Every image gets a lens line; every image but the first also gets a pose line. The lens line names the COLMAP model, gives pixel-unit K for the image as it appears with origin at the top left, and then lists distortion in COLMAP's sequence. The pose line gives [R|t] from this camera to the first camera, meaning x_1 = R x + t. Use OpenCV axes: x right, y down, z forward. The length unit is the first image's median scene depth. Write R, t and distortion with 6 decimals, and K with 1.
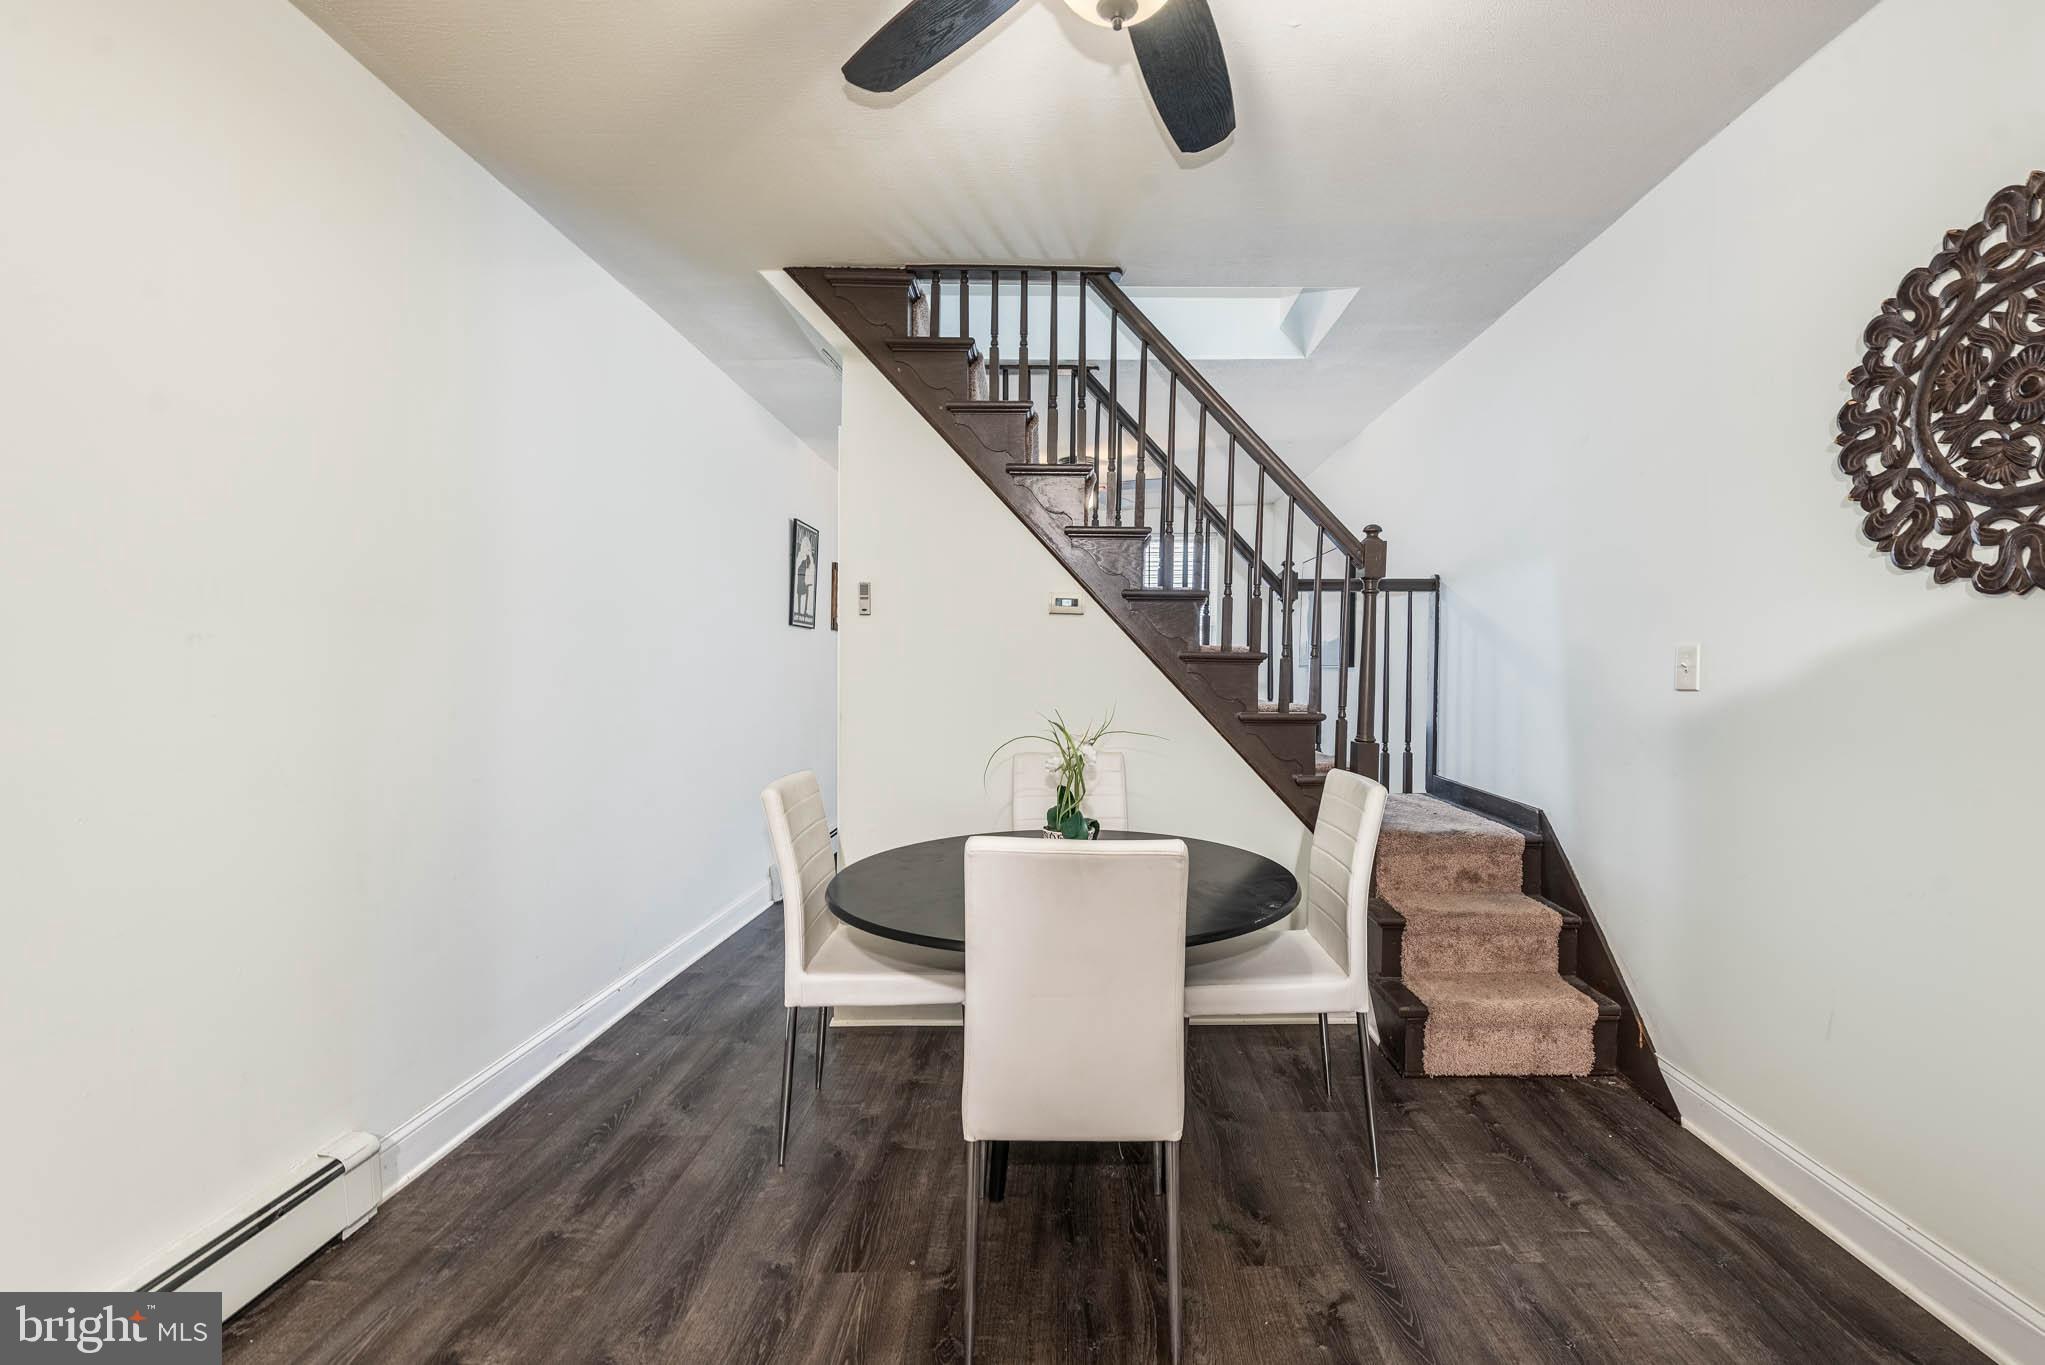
lens RADIAL K [[893.3, 0, 1062.0], [0, 893.3, 680.9], [0, 0, 1]] dist [0.015234, 0.000411]
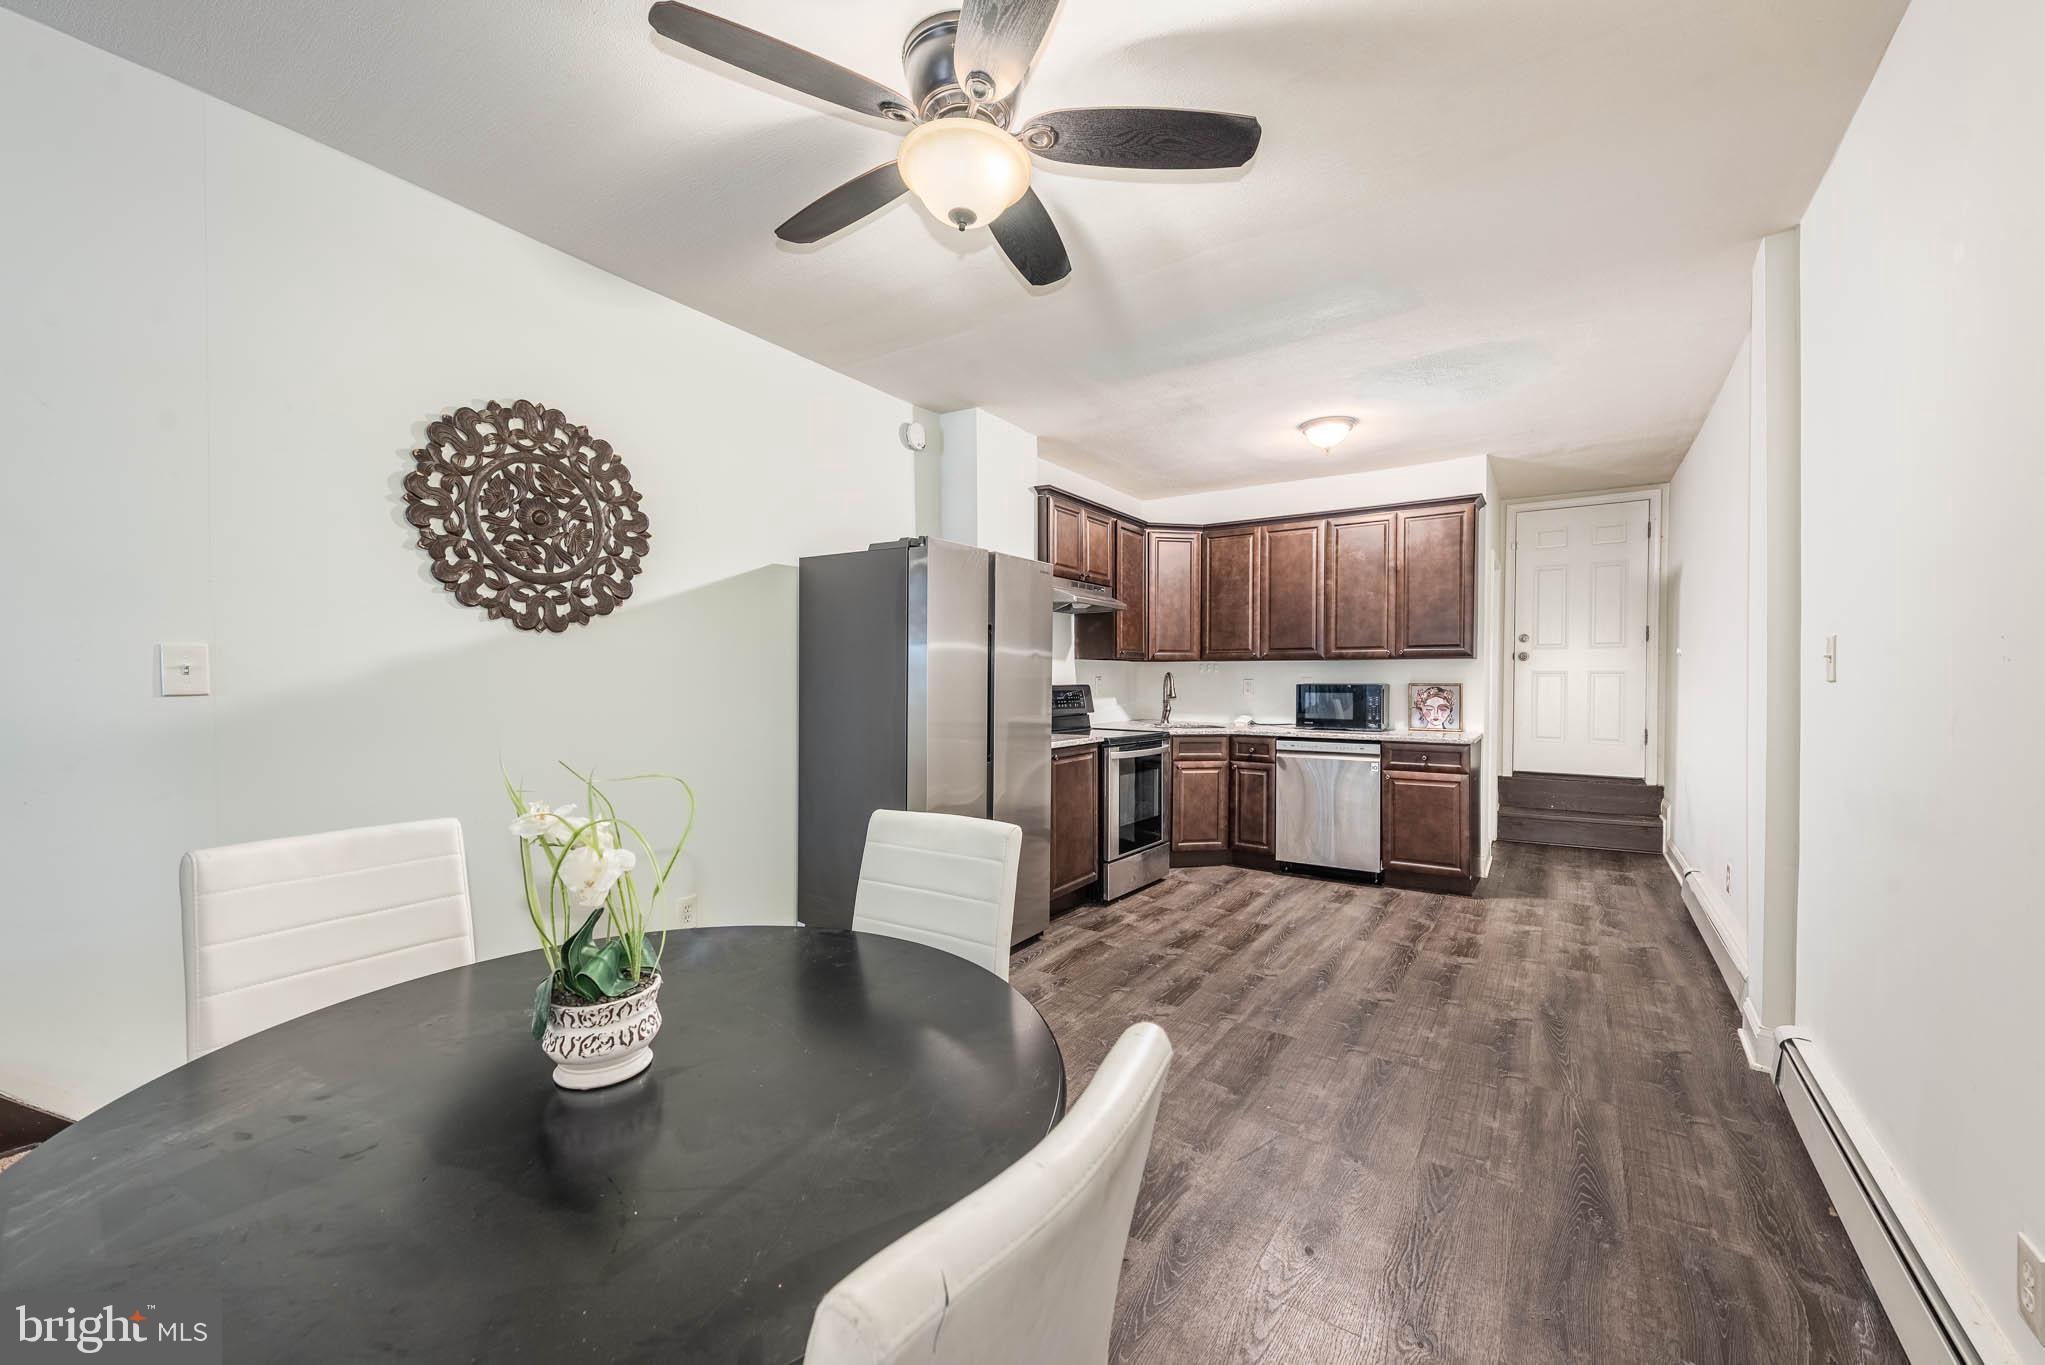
lens RADIAL K [[808.5, 0, 1008.3], [0, 808.5, 684.0], [0, 0, 1]] dist [0.011705, -0.002507]
pose [[-0.813721, -0.009462, 0.581179, -0.386131], [0.003268, 0.999777, 0.020853, -0.013544], [-0.581247, 0.018868, -0.813508, 1.052749]]
